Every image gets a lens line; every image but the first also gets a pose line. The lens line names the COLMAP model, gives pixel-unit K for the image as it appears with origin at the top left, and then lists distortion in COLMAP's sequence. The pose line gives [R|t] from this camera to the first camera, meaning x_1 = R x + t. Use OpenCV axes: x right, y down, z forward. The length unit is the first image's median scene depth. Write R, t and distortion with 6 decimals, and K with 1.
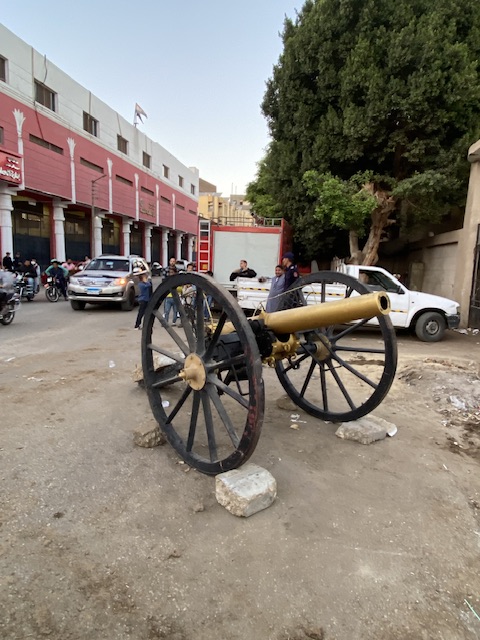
lens RADIAL K [[417.9, 0, 243.3], [0, 417.9, 323.5], [0, 0, 1]] dist [0.061993, -0.074424]
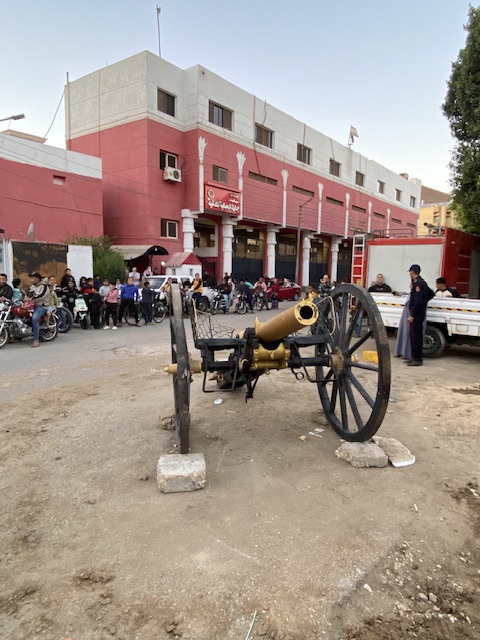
lens RADIAL K [[417.9, 0, 244.5], [0, 417.9, 322.9], [0, 0, 1]] dist [0.061993, -0.074424]
pose [[0.866988, 0.038265, -0.496858, 0.080284], [-0.059339, 0.997881, -0.026692, 0.001280], [0.494784, 0.052624, 0.867421, 0.008328]]
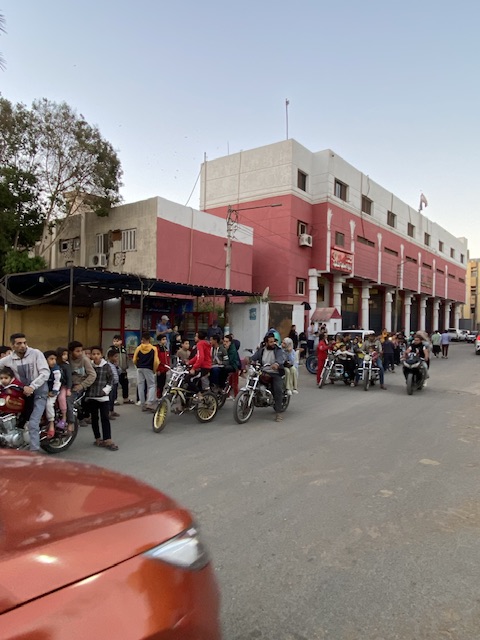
lens RADIAL K [[417.9, 0, 240.0], [0, 417.9, 325.2], [0, 0, 1]] dist [0.061993, -0.074424]
pose [[0.863525, -0.009320, -0.504219, -0.169515], [-0.067441, 0.988714, -0.133775, 0.027383], [0.499775, 0.149524, 0.853151, -0.265279]]
